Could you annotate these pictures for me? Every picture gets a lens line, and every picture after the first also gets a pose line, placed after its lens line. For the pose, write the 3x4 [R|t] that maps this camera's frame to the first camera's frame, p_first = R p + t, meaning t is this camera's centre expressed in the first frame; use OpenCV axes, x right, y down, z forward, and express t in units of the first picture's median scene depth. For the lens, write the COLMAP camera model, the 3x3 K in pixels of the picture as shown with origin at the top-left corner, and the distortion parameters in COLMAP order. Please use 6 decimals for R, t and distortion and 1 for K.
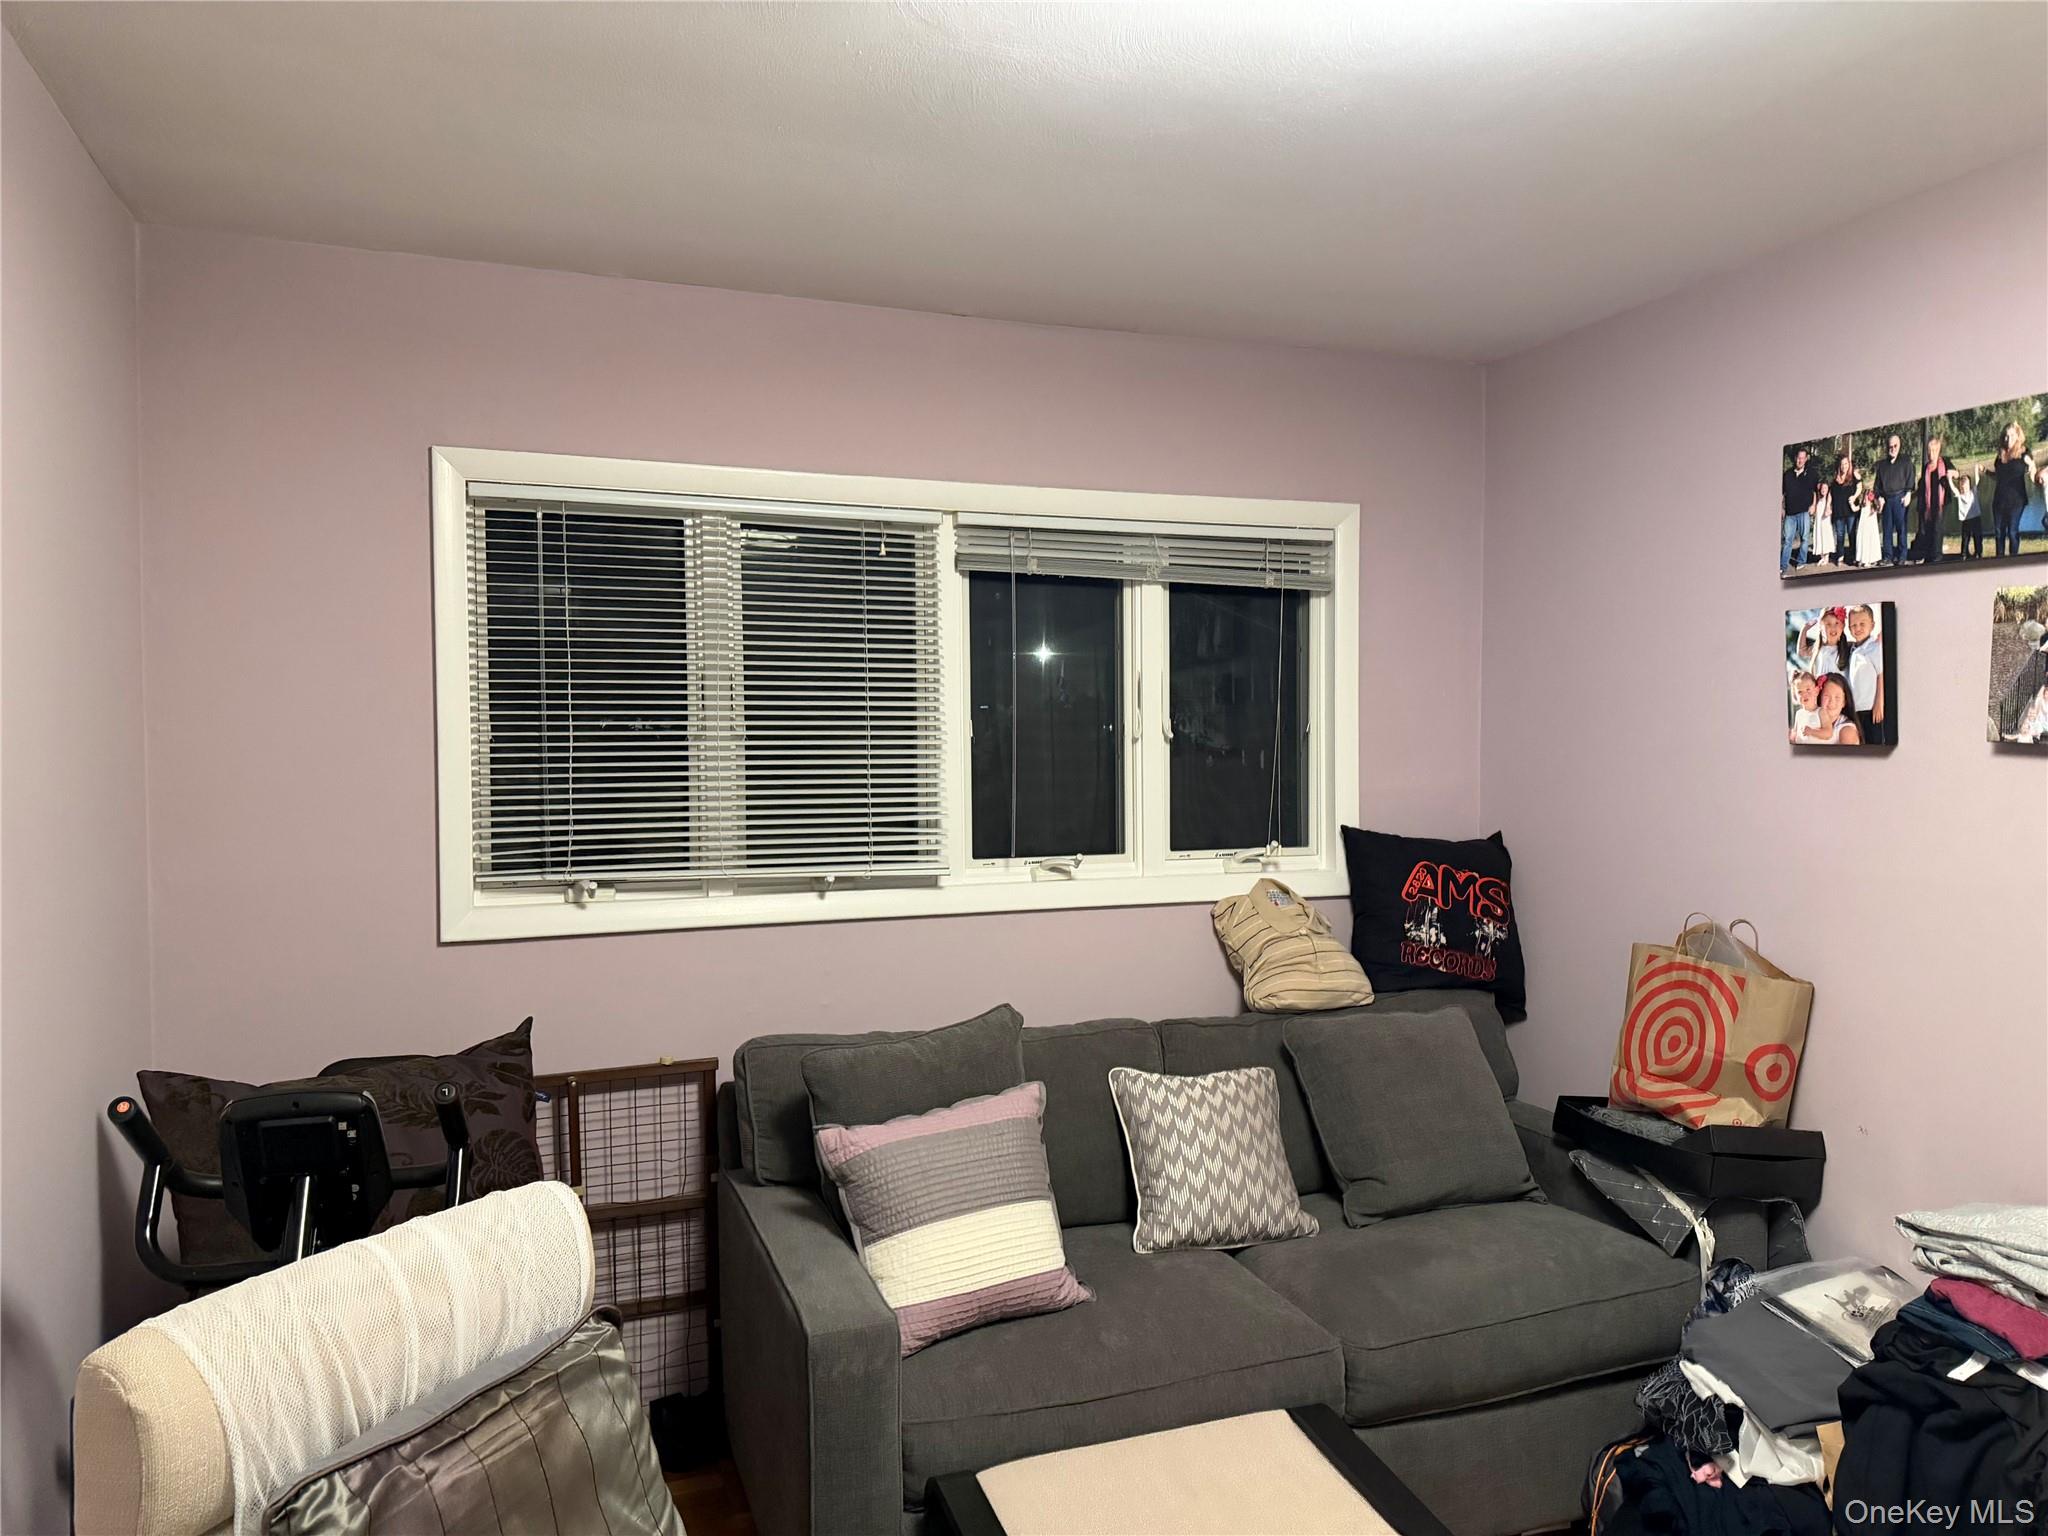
lens RADIAL K [[1429.0, 0, 1024.0], [0, 1429.0, 768.0], [0, 0, 1]] dist [0.094716, -0.123346]
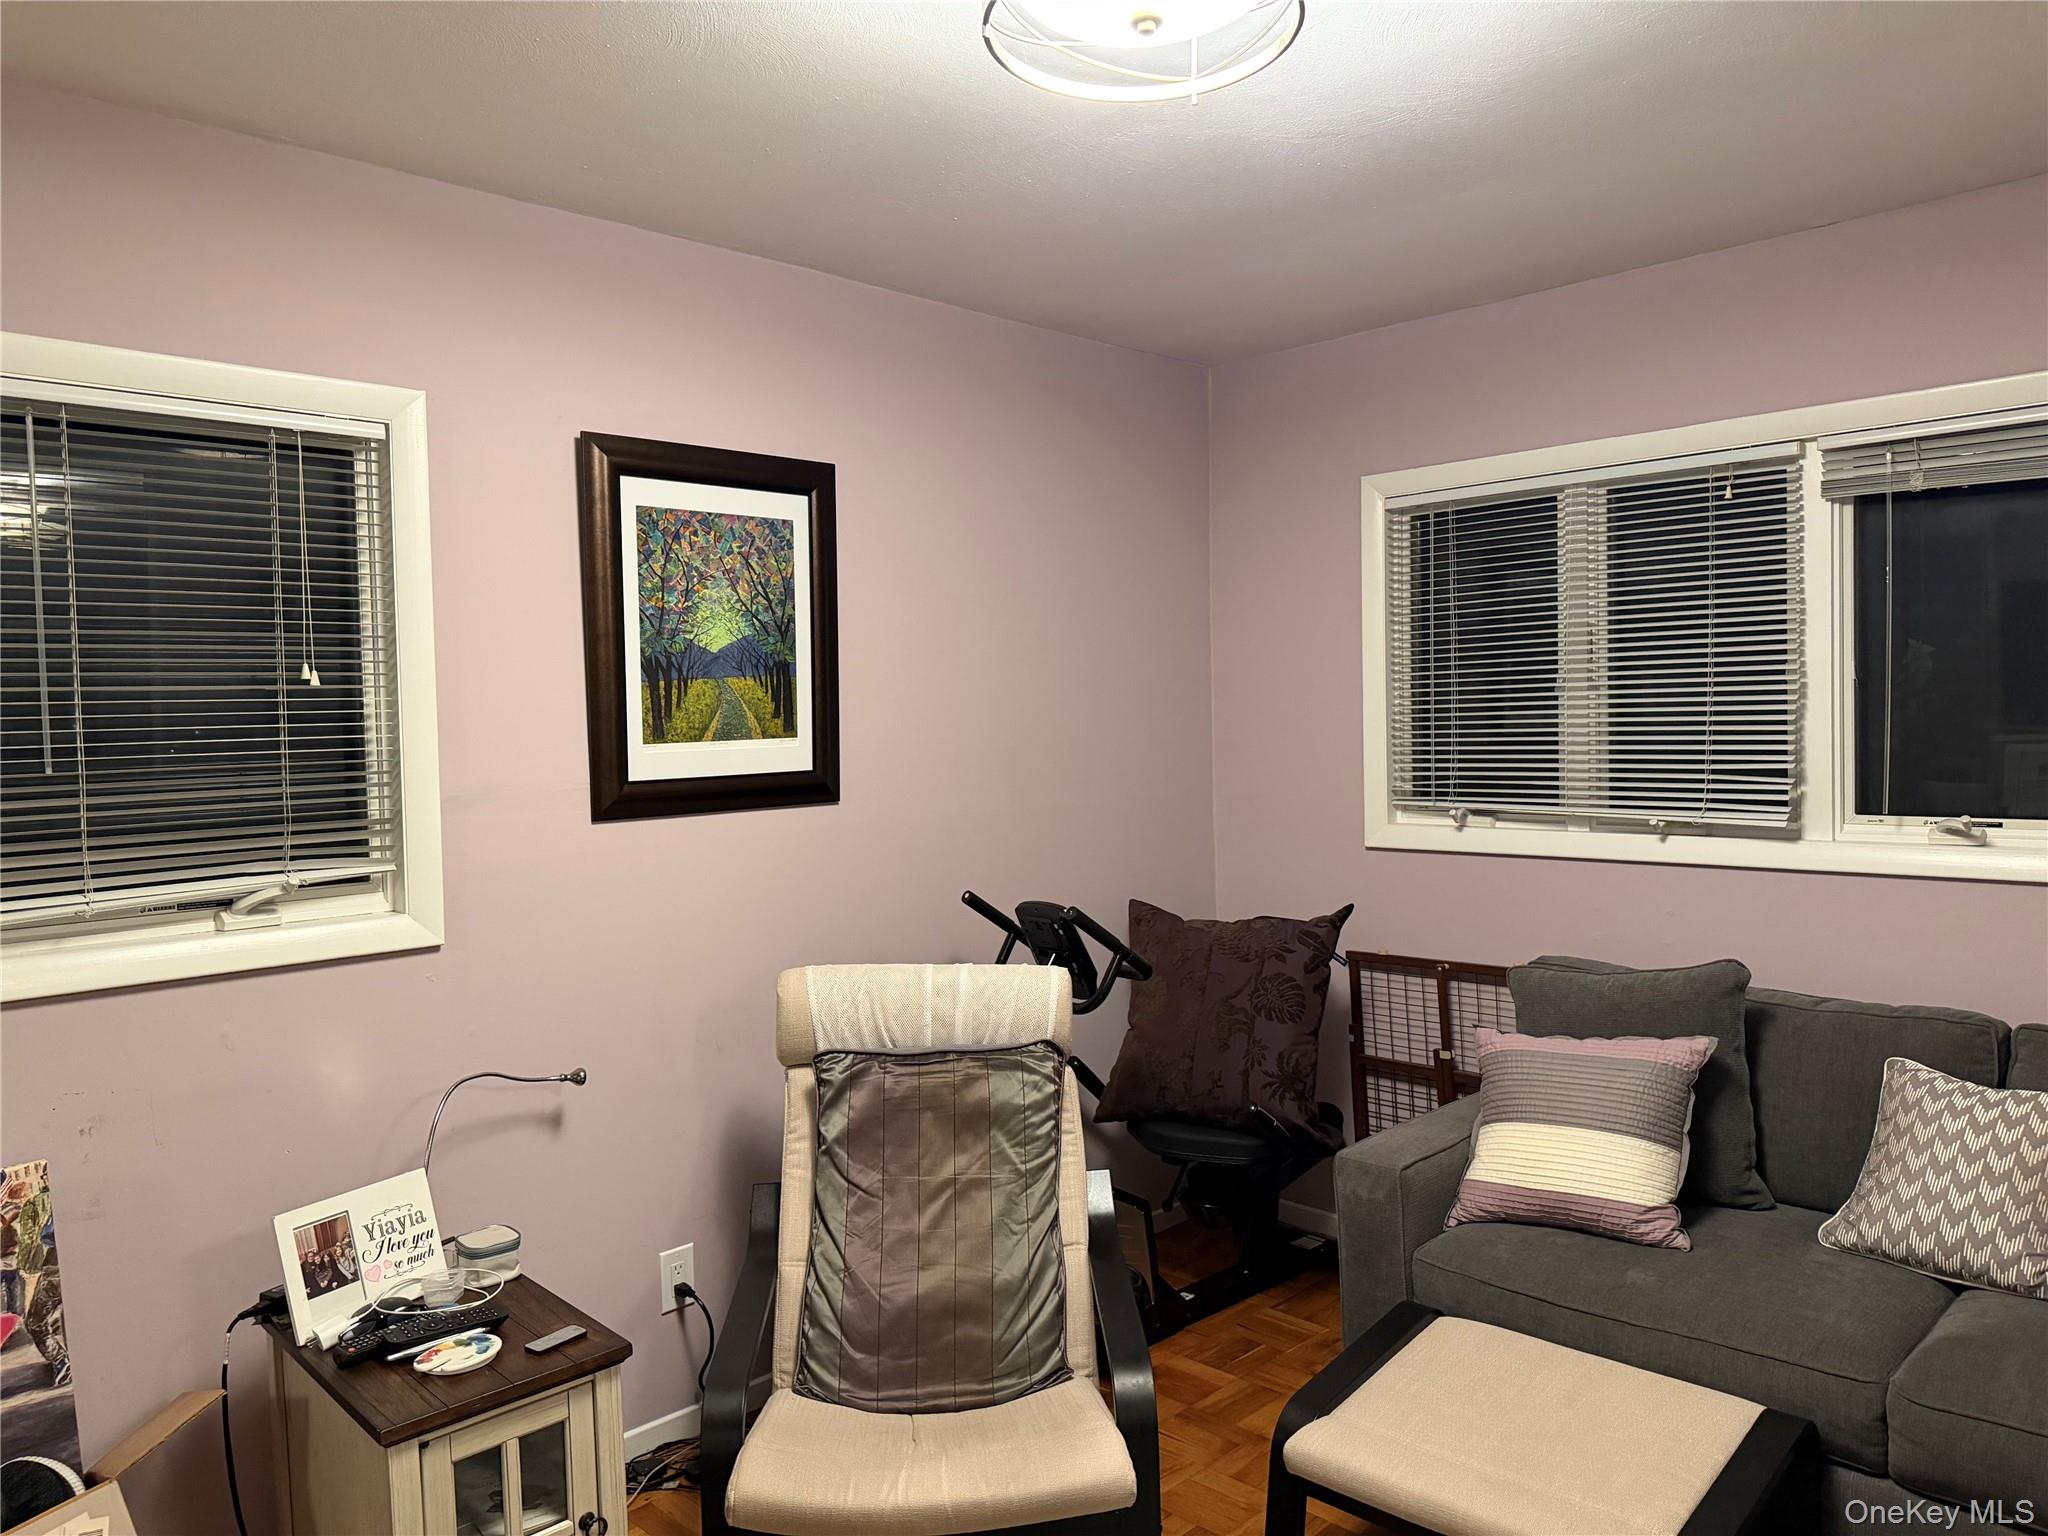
lens RADIAL K [[1429.0, 0, 1024.0], [0, 1429.0, 768.0], [0, 0, 1]] dist [0.094716, -0.123346]
pose [[0.416087, 0.030909, -0.908799, 0.633448], [0.010125, 0.999203, 0.038620, -0.007204], [0.909269, -0.025271, 0.415442, 0.146275]]
